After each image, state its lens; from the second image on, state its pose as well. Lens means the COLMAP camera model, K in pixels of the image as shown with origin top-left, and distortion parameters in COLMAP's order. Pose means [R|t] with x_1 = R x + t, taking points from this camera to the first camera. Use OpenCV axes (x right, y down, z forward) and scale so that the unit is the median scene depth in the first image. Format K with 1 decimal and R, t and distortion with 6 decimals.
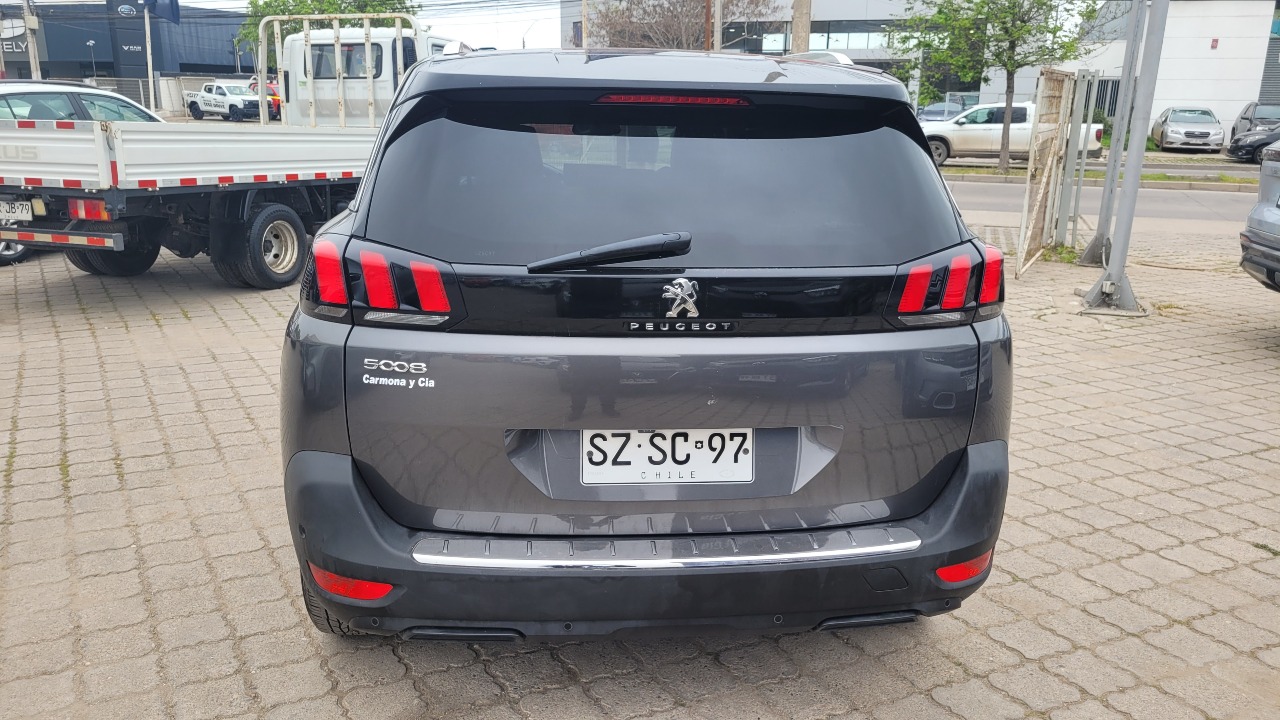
lens RADIAL K [[973.8, 0, 640.0], [0, 973.8, 360.0], [0, 0, 1]] dist [0.033571, 0.007924]
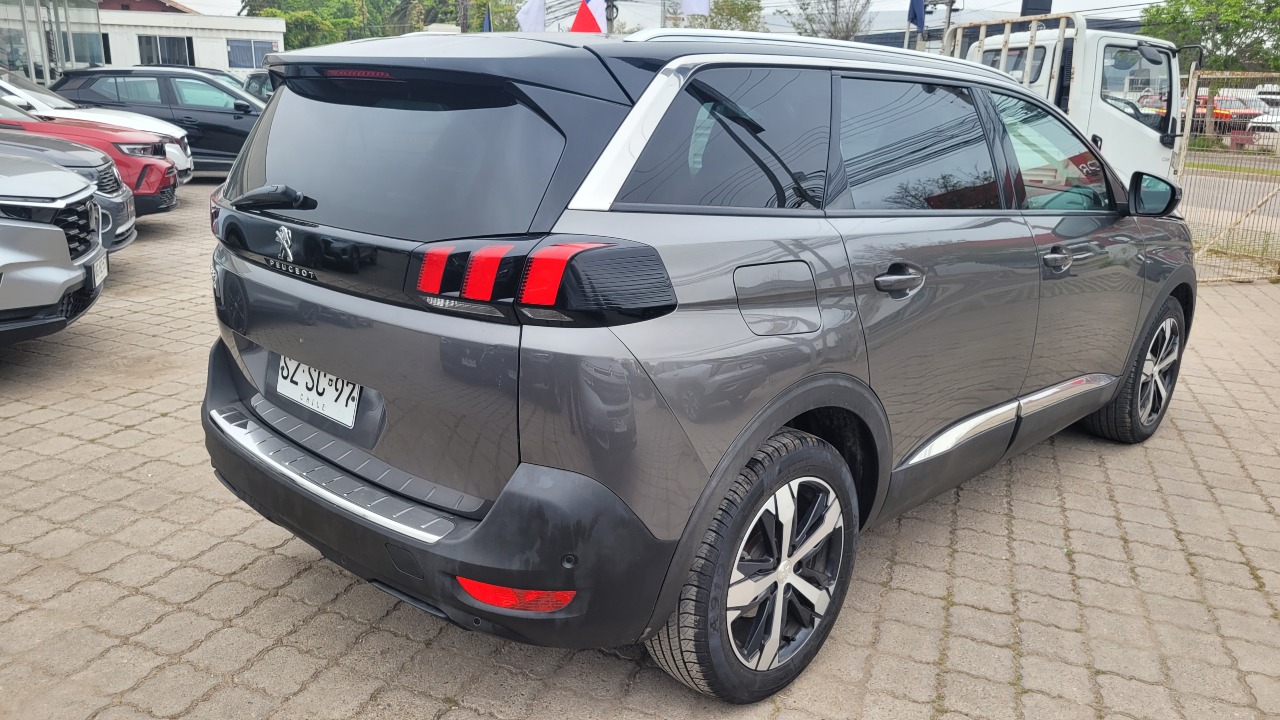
lens RADIAL K [[981.5, 0, 635.7], [0, 981.5, 366.4], [0, 0, 1]] dist [0.026370, -0.001070]
pose [[0.642013, 0.204733, -0.738853, 1.120807], [-0.212395, 0.973464, 0.085186, -0.101979], [0.736687, 0.102238, 0.668461, 0.504881]]
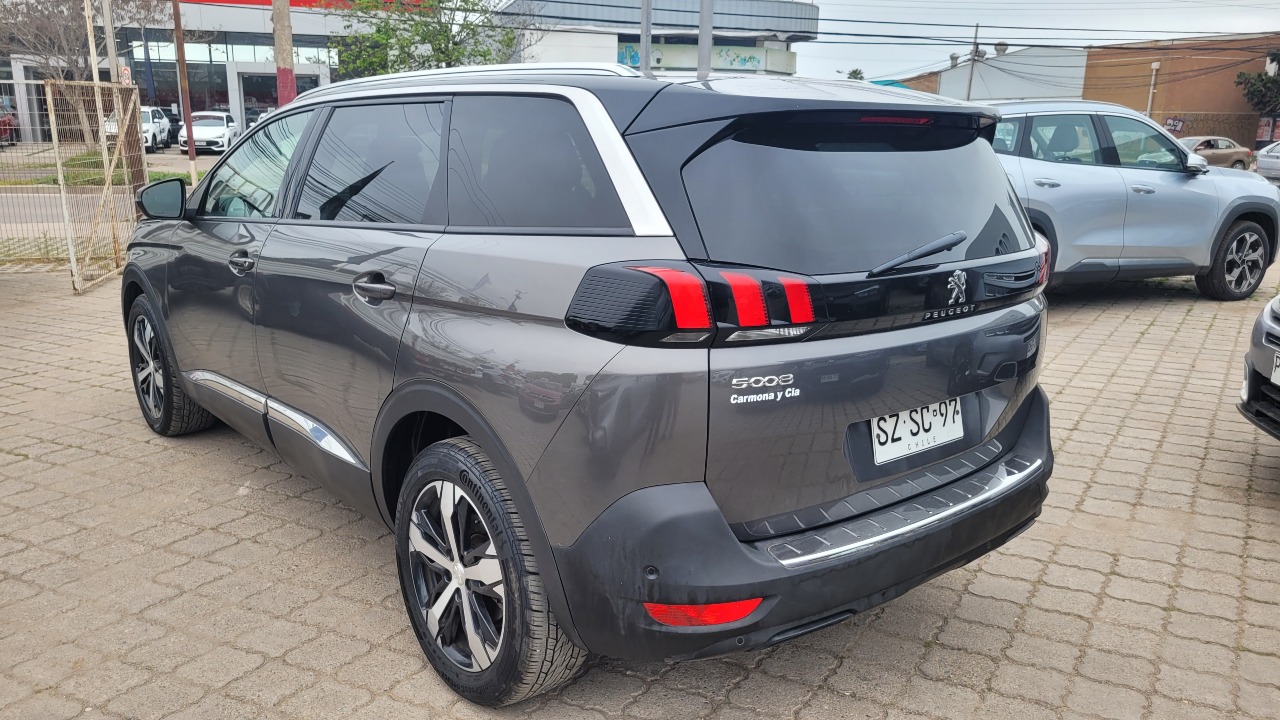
lens RADIAL K [[981.5, 0, 635.7], [0, 981.5, 366.4], [0, 0, 1]] dist [0.026370, -0.001070]
pose [[0.828319, -0.139496, 0.542612, -0.875821], [0.145664, 0.988821, 0.031847, -0.058786], [-0.540989, 0.052660, 0.839379, 0.200369]]
